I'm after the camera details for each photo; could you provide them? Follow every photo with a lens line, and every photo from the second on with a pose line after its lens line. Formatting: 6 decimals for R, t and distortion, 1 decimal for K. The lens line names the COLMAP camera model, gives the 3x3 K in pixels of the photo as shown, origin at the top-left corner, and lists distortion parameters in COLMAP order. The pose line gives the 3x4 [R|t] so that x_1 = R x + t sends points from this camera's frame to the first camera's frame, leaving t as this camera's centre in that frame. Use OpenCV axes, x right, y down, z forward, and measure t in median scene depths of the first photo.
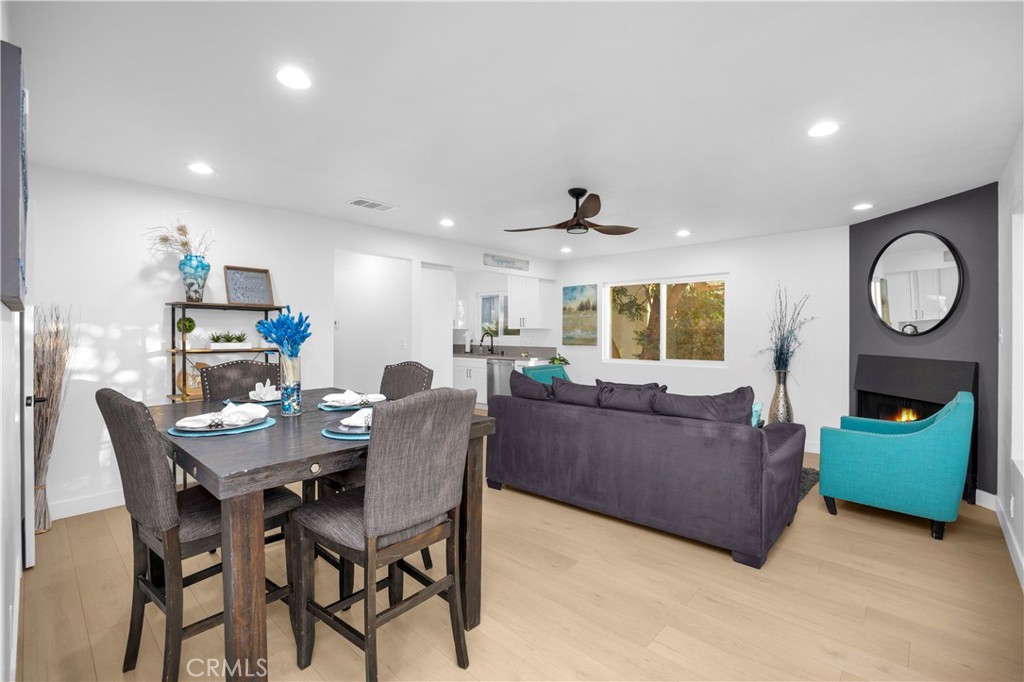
lens RADIAL K [[445.3, 0, 512.0], [0, 445.3, 341.0], [0, 0, 1]] dist [-0.019871, 0.000012]
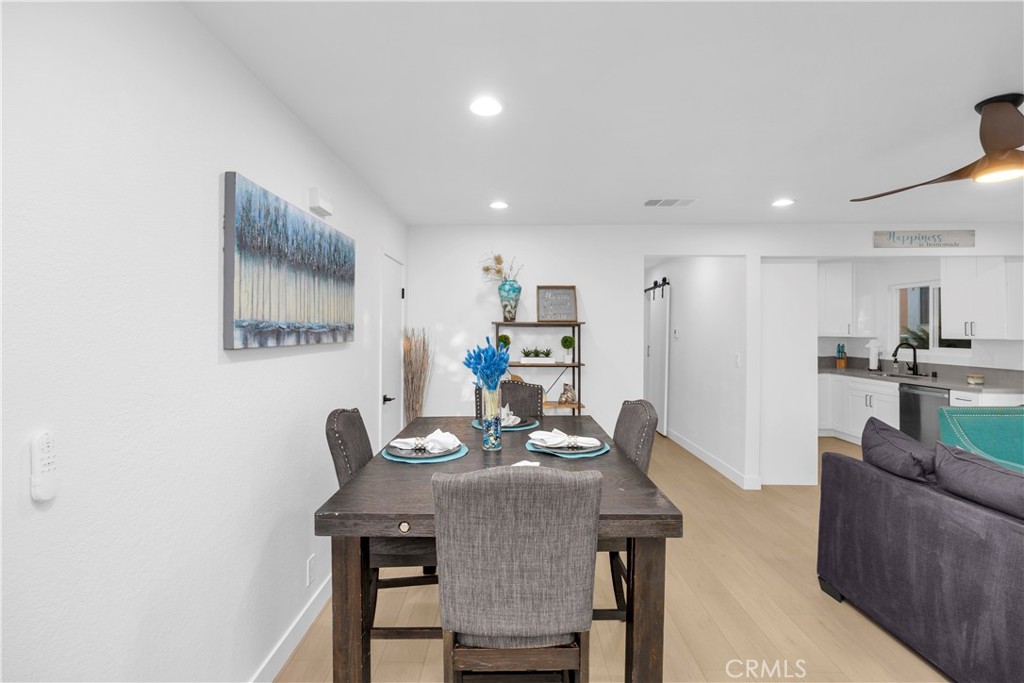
lens RADIAL K [[464.6, 0, 508.9], [0, 464.6, 327.3], [0, 0, 1]] dist [-0.018441, 0.001607]
pose [[0.658211, -0.005547, -0.752813, 0.176472], [-0.015037, 0.999677, -0.020513, -0.047182], [0.752684, 0.024821, 0.657914, 0.209690]]
